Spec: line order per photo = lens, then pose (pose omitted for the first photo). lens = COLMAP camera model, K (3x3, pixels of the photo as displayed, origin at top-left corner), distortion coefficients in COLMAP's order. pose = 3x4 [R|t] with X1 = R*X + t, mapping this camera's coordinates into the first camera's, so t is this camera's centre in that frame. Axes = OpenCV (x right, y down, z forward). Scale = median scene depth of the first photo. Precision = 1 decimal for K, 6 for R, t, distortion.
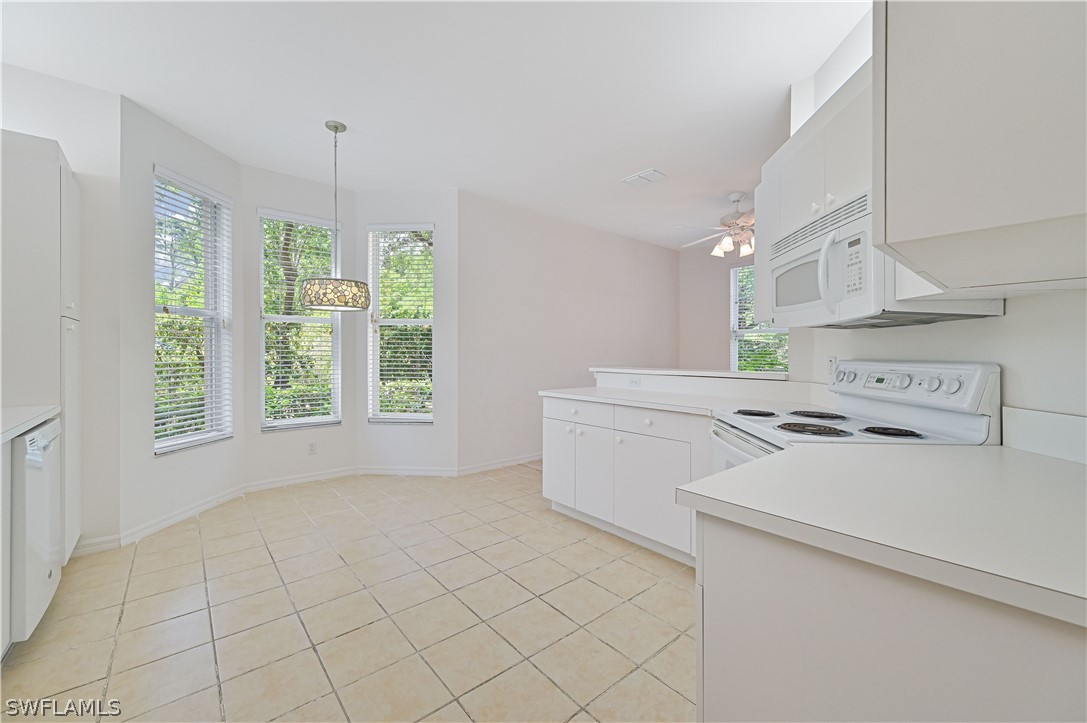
lens RADIAL K [[436.0, 0, 548.3], [0, 436.0, 355.5], [0, 0, 1]] dist [0.016938, 0.000383]
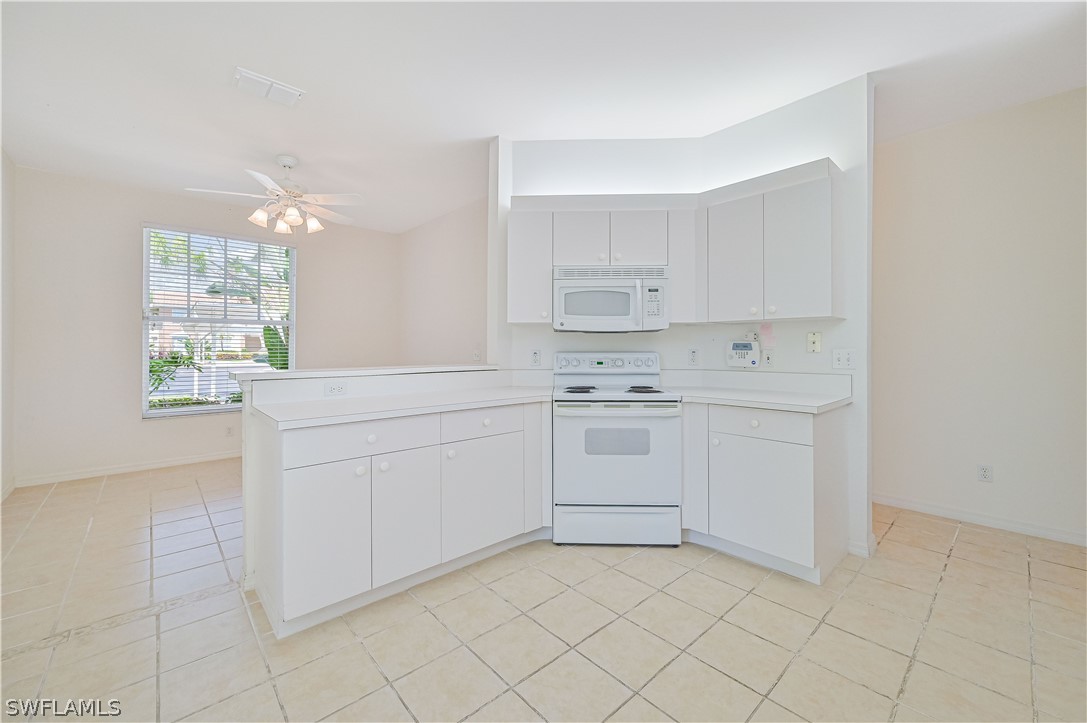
lens RADIAL K [[431.1, 0, 545.1], [0, 431.1, 348.8], [0, 0, 1]] dist [-0.000022, -0.000317]
pose [[-0.027839, -0.001107, 0.999612, -0.746429], [0.006467, 0.999978, 0.001288, -0.003681], [-0.999592, 0.006500, -0.027831, 0.974681]]
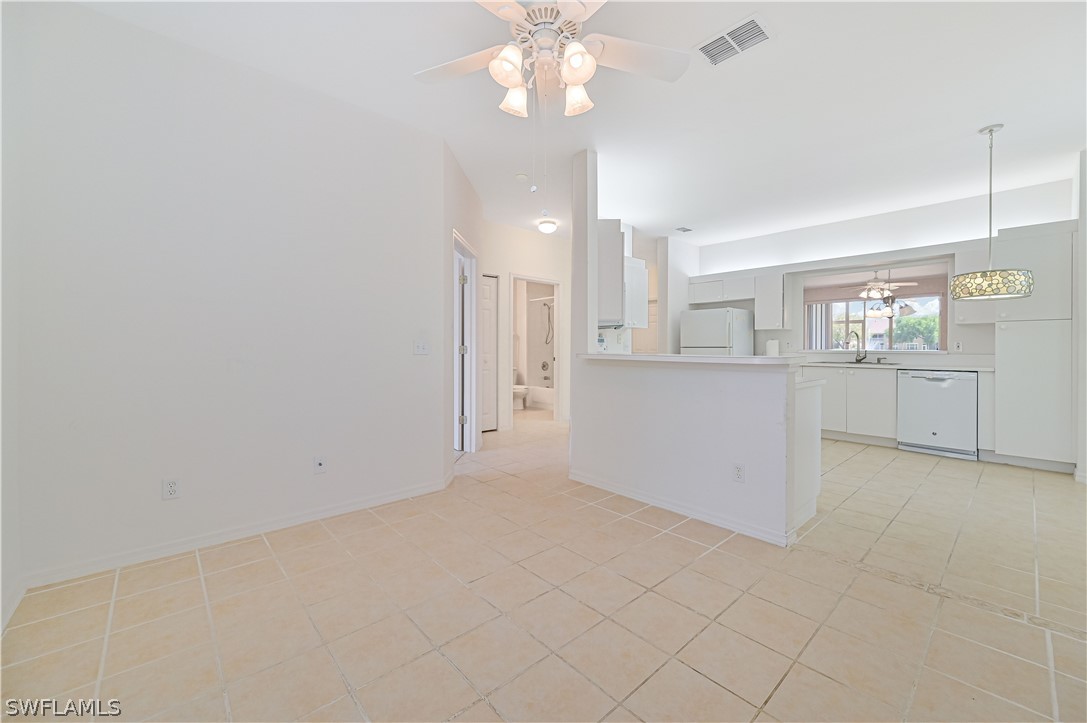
lens RADIAL K [[431.1, 0, 545.1], [0, 431.1, 348.8], [0, 0, 1]] dist [-0.000022, -0.000317]
pose [[-0.999680, -0.002890, -0.025114, 0.827788], [-0.003136, 0.999947, 0.009771, 0.017584], [0.025085, 0.009846, -0.999637, 2.636523]]
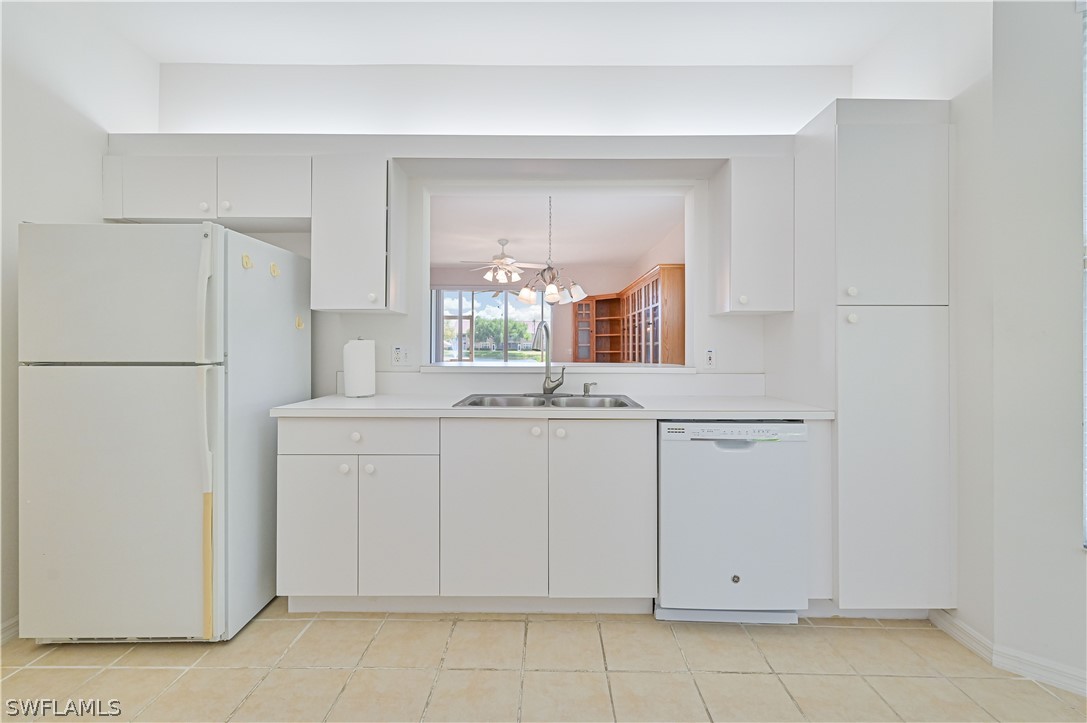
lens RADIAL K [[477.8, 0, 543.1], [0, 477.8, 344.0], [0, 0, 1]] dist [0.001267, 0.000425]
pose [[-0.654406, -0.008905, -0.756091, -0.055747], [-0.010341, 0.999943, -0.002827, -0.005887], [0.756073, 0.005969, -0.654460, 1.103371]]
